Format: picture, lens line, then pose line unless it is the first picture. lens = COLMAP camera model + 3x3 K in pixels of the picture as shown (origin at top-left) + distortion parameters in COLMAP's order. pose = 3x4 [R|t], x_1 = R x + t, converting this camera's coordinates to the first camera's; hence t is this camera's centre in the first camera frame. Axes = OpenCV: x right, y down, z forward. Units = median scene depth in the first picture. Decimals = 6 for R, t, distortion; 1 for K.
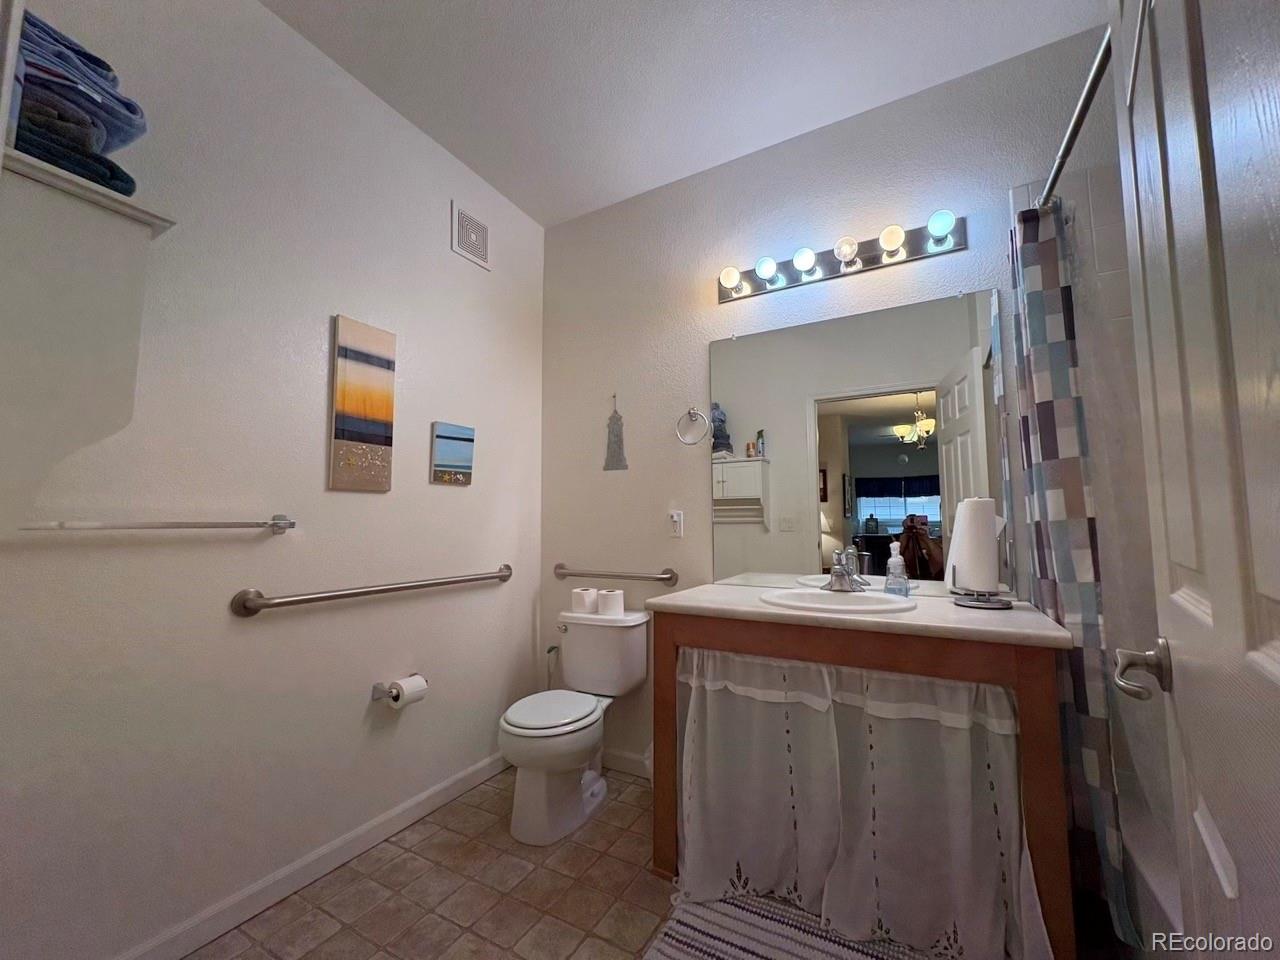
lens RADIAL K [[513.3, 0, 642.3], [0, 513.3, 485.8], [0, 0, 1]] dist [0.001375, 0.000976]
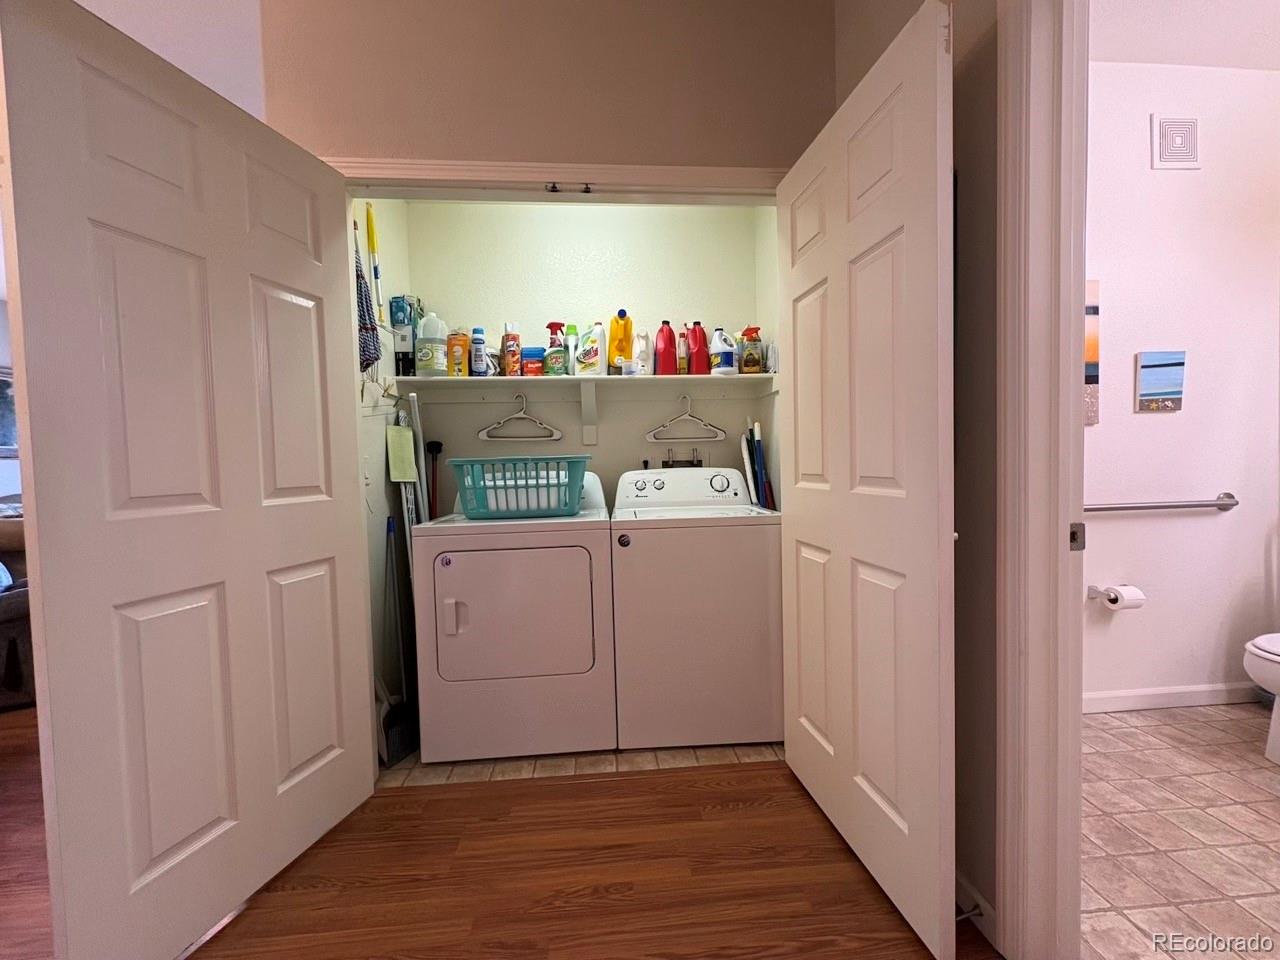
lens RADIAL K [[513.3, 0, 636.8], [0, 513.3, 485.7], [0, 0, 1]] dist [0.001375, 0.000976]
pose [[0.555669, 0.017201, -0.831225, -0.096960], [0.089886, 0.992683, 0.080631, -0.032840], [0.826530, -0.119520, 0.550057, -0.435979]]
